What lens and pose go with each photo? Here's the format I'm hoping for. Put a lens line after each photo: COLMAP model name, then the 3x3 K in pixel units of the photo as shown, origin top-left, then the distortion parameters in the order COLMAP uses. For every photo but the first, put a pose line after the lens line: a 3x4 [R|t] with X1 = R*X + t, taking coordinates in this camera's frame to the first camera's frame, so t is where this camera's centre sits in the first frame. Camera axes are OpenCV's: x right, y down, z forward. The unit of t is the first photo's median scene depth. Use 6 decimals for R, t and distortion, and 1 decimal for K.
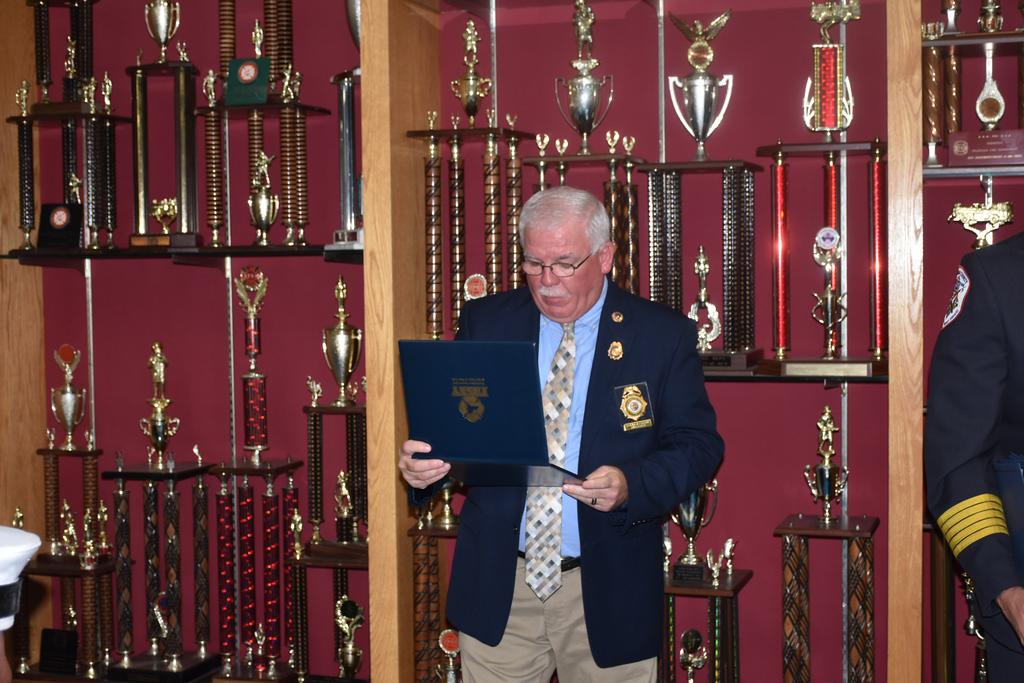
lens RADIAL K [[1629.7, 0, 512.0], [0, 1629.7, 341.5], [0, 0, 1]] dist [-0.018180, 0.040335]
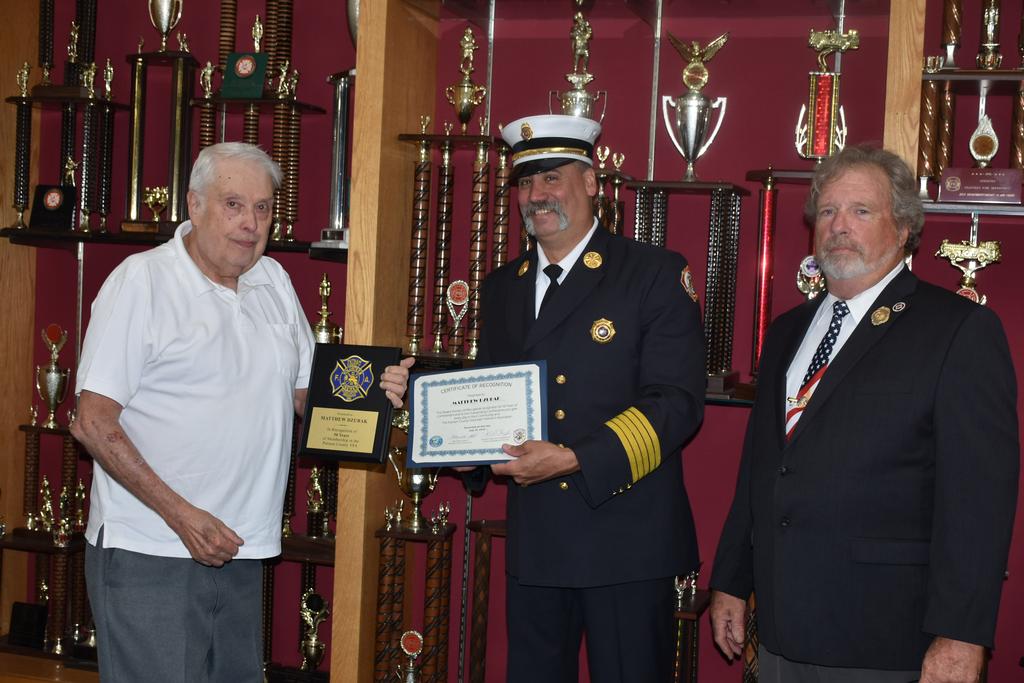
lens RADIAL K [[1413.5, 0, 512.0], [0, 1413.5, 341.5], [0, 0, 1]] dist [-0.014949, 0.055387]
pose [[0.998123, 0.060227, 0.011131, 0.003048], [-0.060280, 0.998172, 0.004451, -0.009425], [-0.010842, -0.005114, 0.999928, 0.125621]]
